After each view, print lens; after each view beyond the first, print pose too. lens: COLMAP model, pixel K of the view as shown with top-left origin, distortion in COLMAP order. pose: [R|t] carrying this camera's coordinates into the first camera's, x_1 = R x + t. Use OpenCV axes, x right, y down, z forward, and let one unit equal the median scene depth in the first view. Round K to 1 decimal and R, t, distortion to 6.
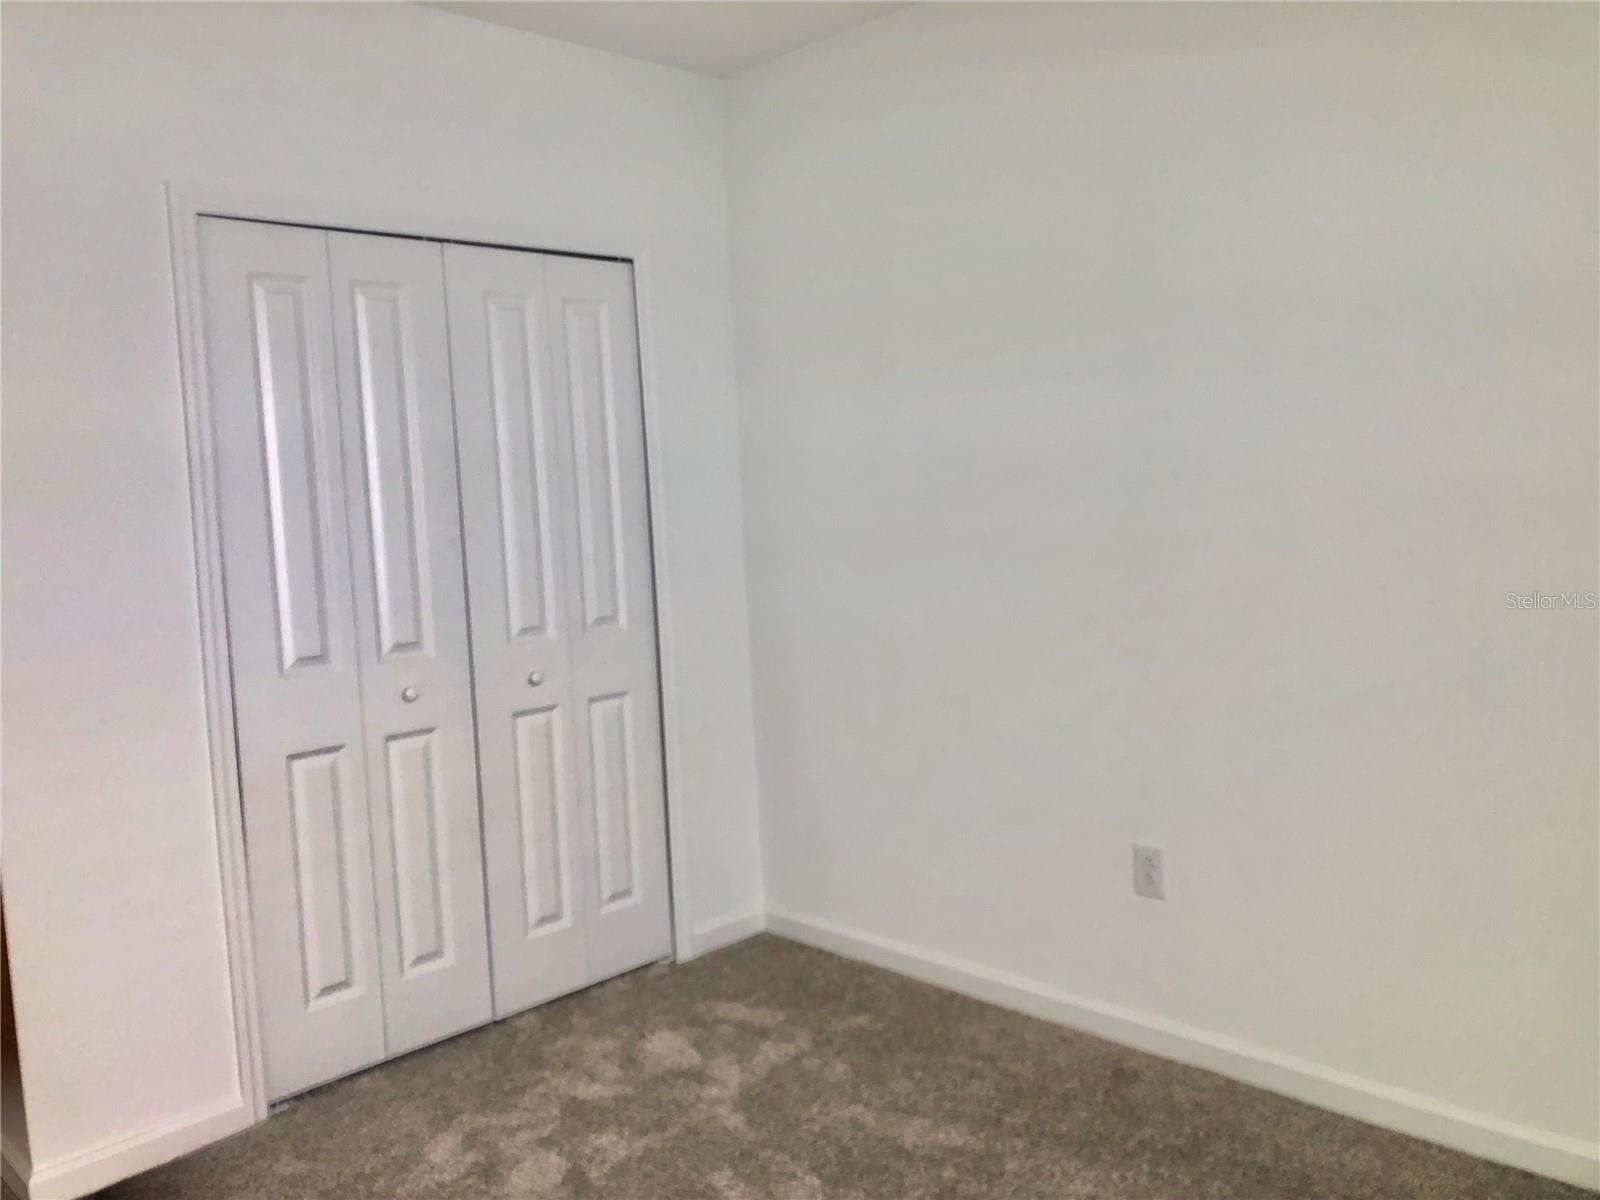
lens RADIAL K [[1322.9, 0, 810.6], [0, 1322.9, 599.8], [0, 0, 1]] dist [0.061844, -0.061289]
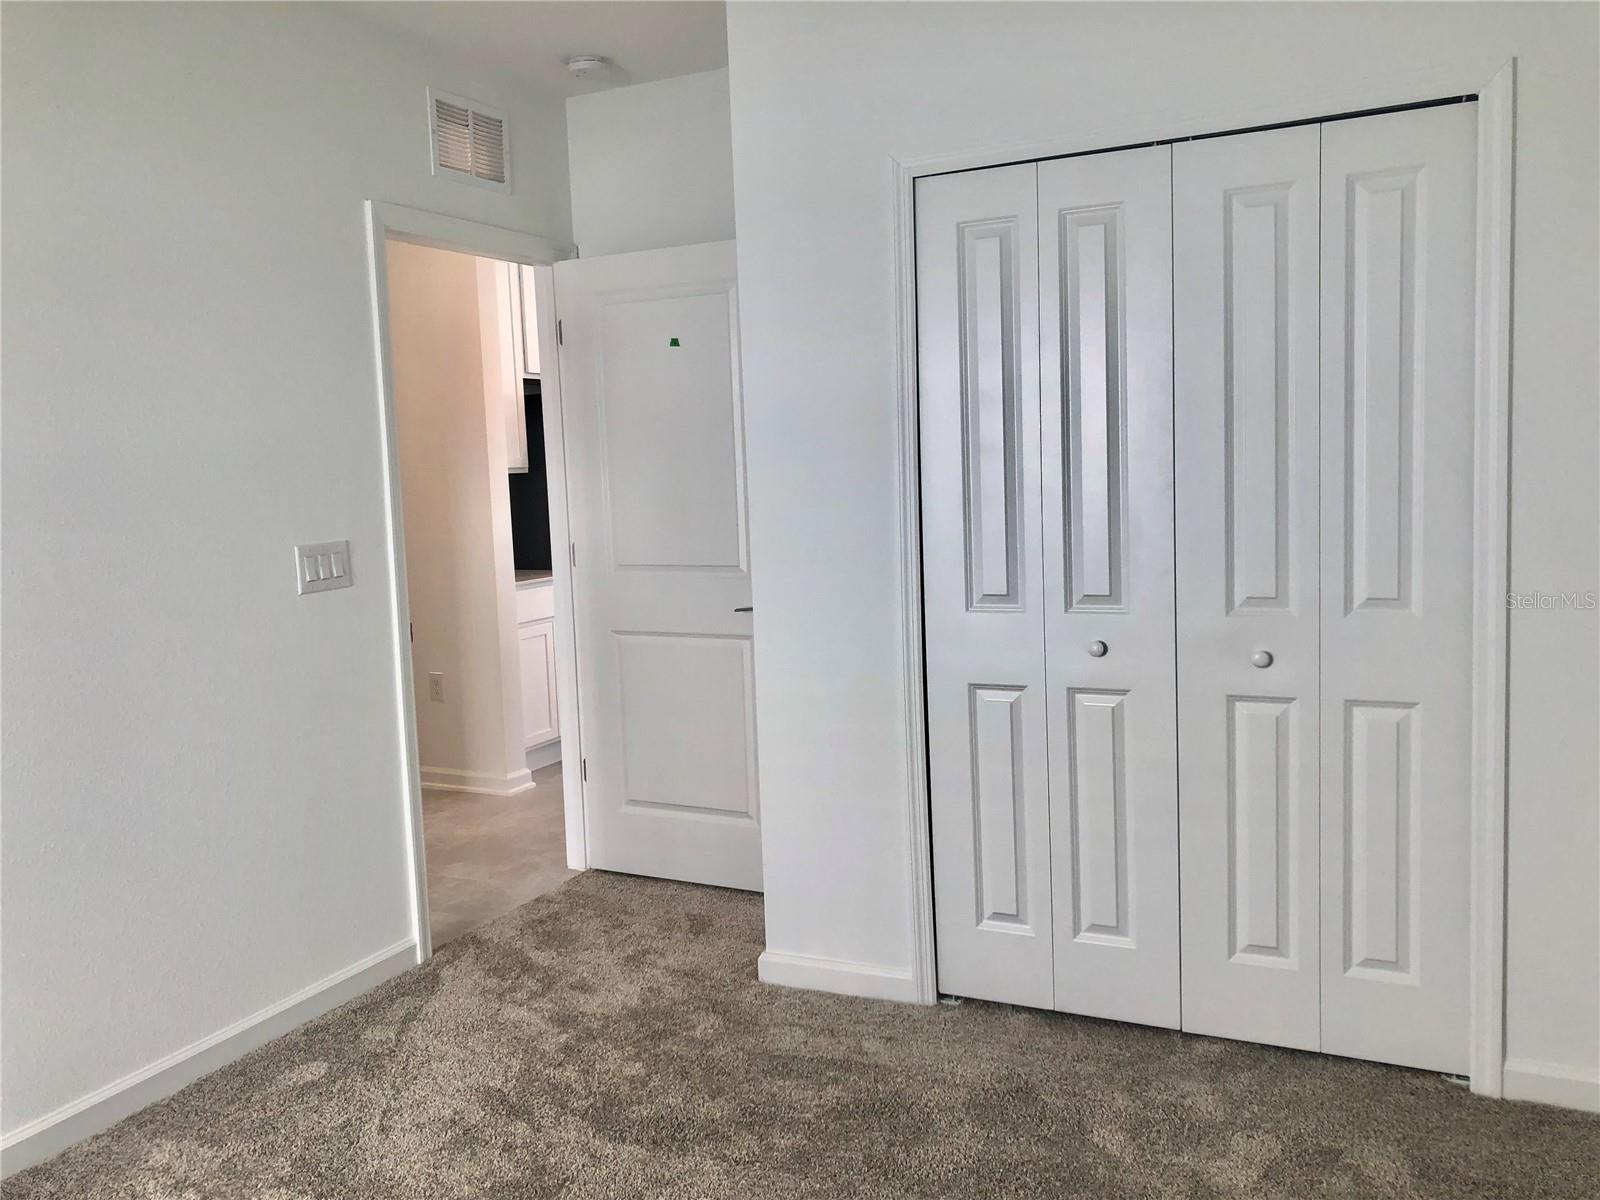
lens RADIAL K [[1322.9, 0, 808.8], [0, 1322.9, 597.6], [0, 0, 1]] dist [0.061844, -0.061289]
pose [[0.332038, 0.135661, -0.933460, 0.443979], [-0.061059, 0.990619, 0.122249, -0.059629], [0.941288, 0.016405, 0.337207, 0.436254]]
